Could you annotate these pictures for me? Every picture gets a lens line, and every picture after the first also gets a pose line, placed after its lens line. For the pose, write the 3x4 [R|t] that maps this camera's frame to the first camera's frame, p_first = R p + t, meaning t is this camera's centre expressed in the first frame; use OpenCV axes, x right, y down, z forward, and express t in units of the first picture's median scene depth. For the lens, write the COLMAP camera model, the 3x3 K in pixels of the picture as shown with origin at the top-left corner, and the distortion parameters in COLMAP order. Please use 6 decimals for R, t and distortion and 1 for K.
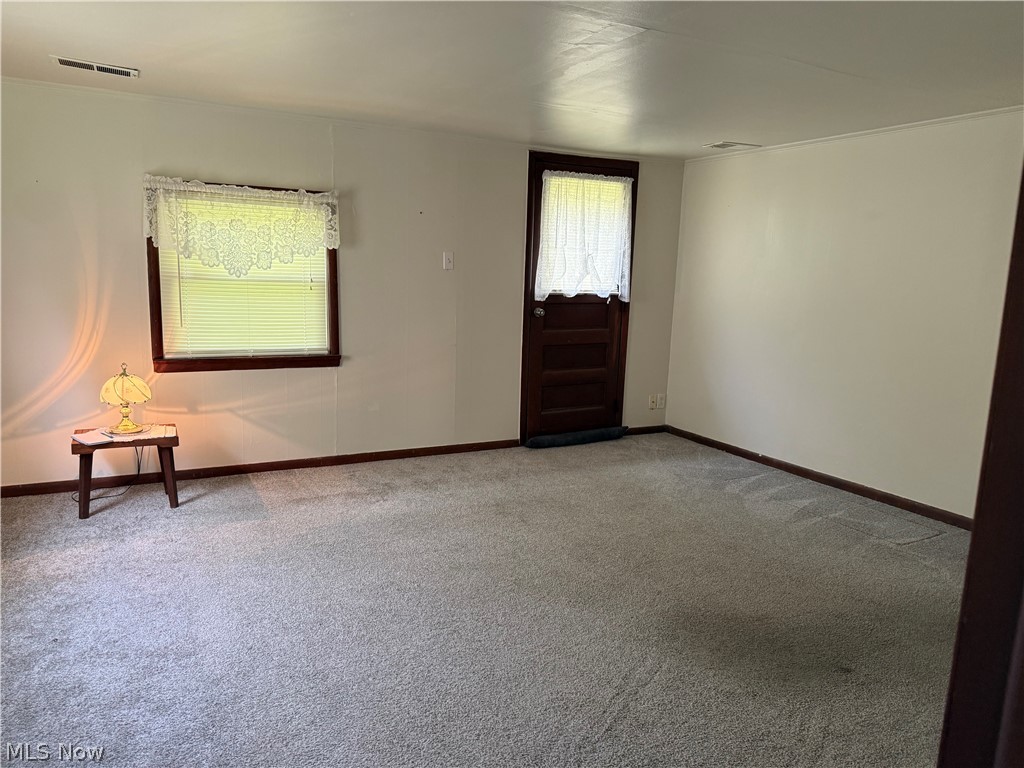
lens RADIAL K [[696.9, 0, 515.9], [0, 696.9, 384.5], [0, 0, 1]] dist [0.073028, -0.093473]
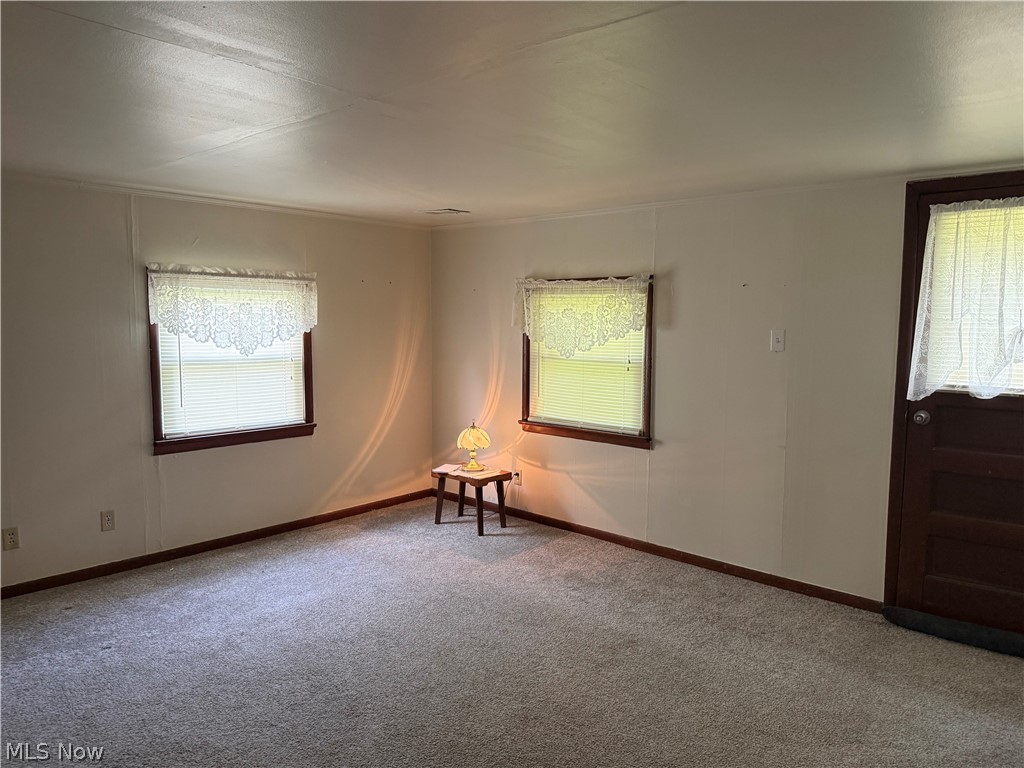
lens RADIAL K [[696.9, 0, 515.9], [0, 696.9, 384.5], [0, 0, 1]] dist [0.073028, -0.093473]
pose [[0.365310, 0.058403, -0.929052, 0.615765], [-0.153027, 0.988220, 0.001951, -0.095145], [0.918222, 0.141457, 0.369944, 0.491955]]
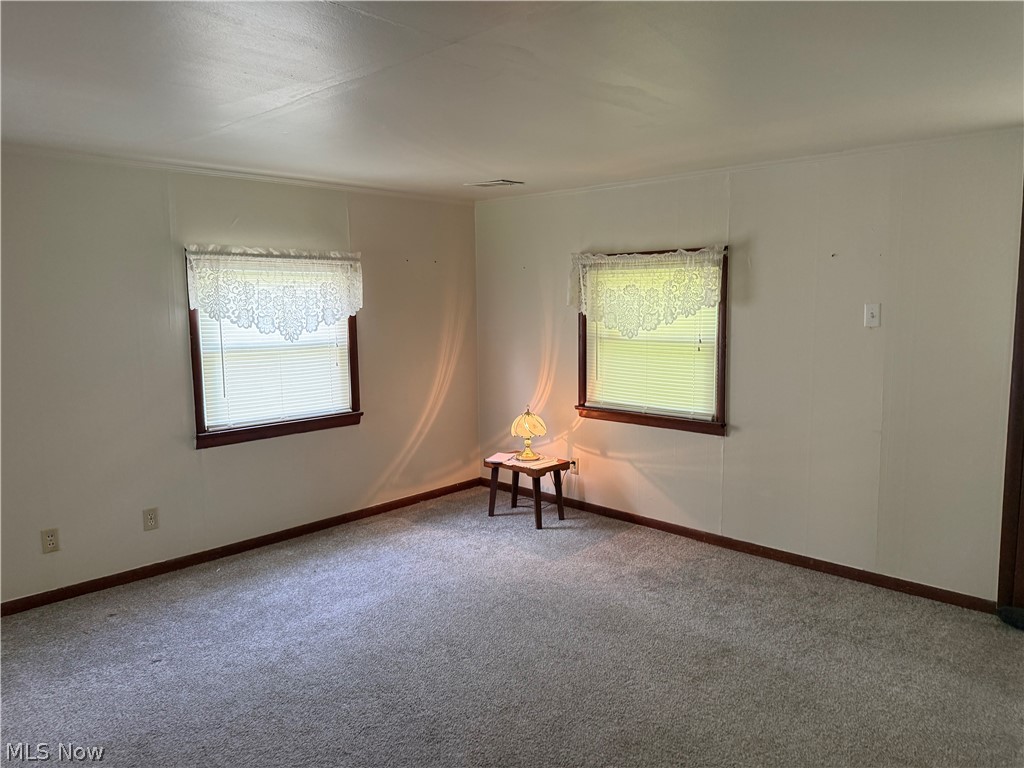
lens RADIAL K [[695.4, 0, 515.6], [0, 695.4, 375.2], [0, 0, 1]] dist [0.084096, -0.115691]
pose [[0.342235, 0.065567, -0.937324, 0.526428], [-0.137467, 0.990322, 0.019082, -0.089685], [0.929504, 0.122321, 0.347937, 0.461748]]
